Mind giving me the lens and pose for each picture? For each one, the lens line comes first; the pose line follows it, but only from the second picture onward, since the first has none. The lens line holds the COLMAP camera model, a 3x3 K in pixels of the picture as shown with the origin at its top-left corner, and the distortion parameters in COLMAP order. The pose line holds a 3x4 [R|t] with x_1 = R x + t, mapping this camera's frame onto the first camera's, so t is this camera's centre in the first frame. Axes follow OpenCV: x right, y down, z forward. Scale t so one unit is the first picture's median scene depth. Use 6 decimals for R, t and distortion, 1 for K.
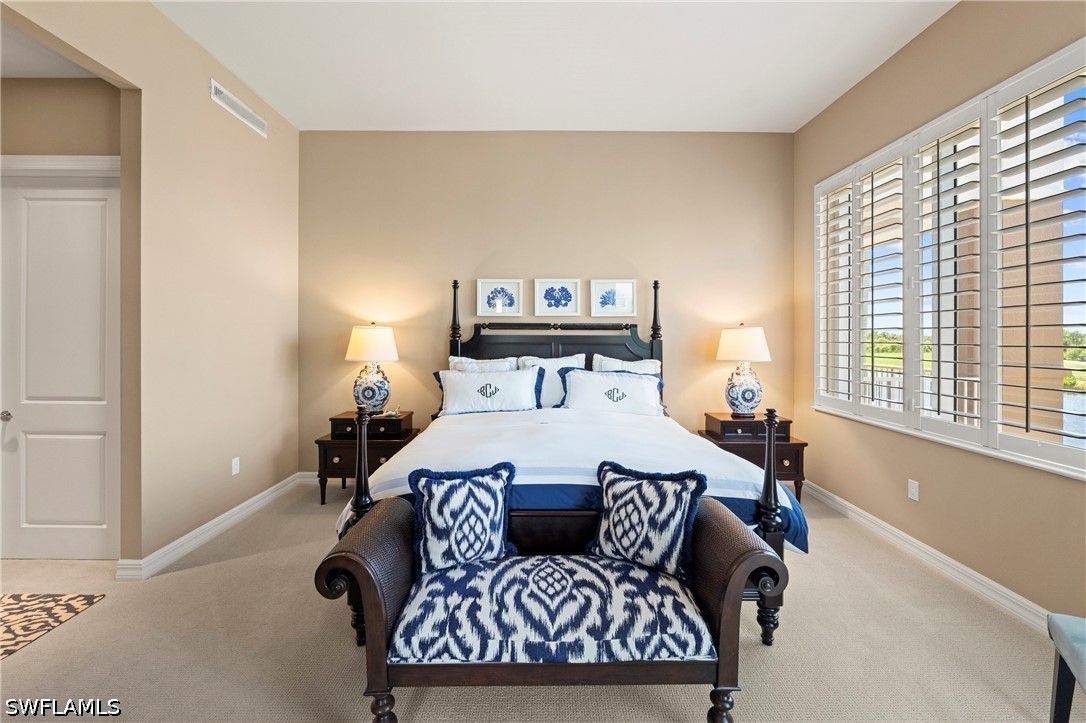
lens RADIAL K [[443.5, 0, 536.3], [0, 443.5, 338.3], [0, 0, 1]] dist [-0.009259, 0.001780]
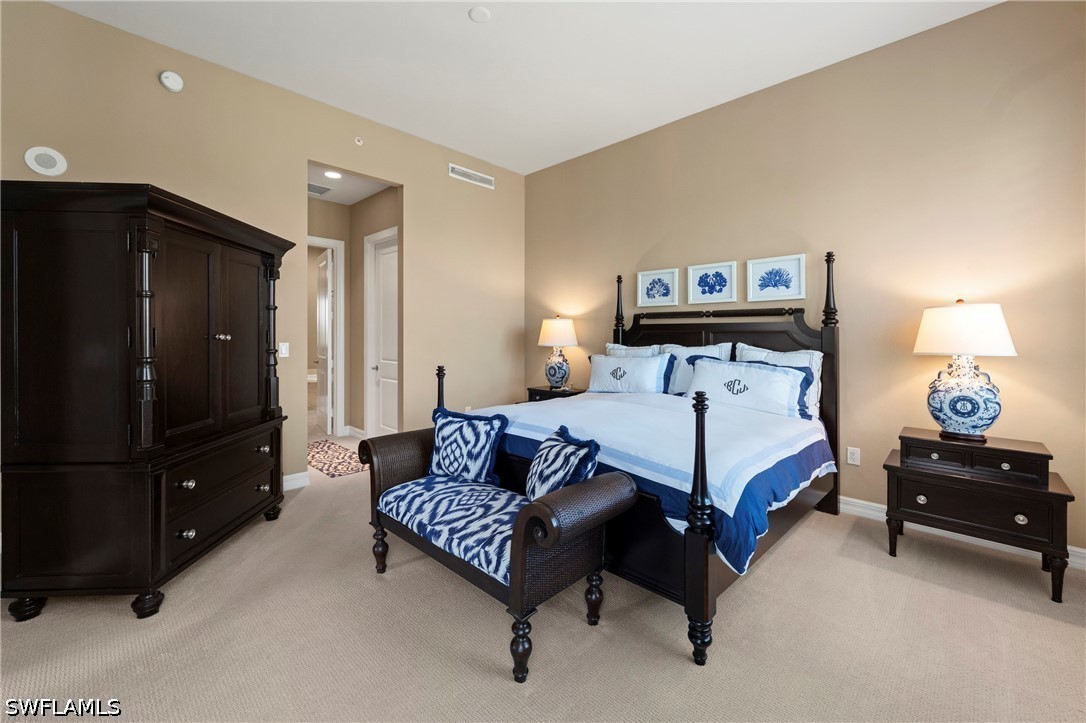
lens RADIAL K [[443.5, 0, 558.3], [0, 443.5, 340.4], [0, 0, 1]] dist [-0.009259, 0.001780]
pose [[0.721886, 0.006430, -0.691982, 0.509023], [-0.006438, 0.999976, 0.002576, 0.031878], [0.691982, 0.002596, 0.721910, 0.098303]]
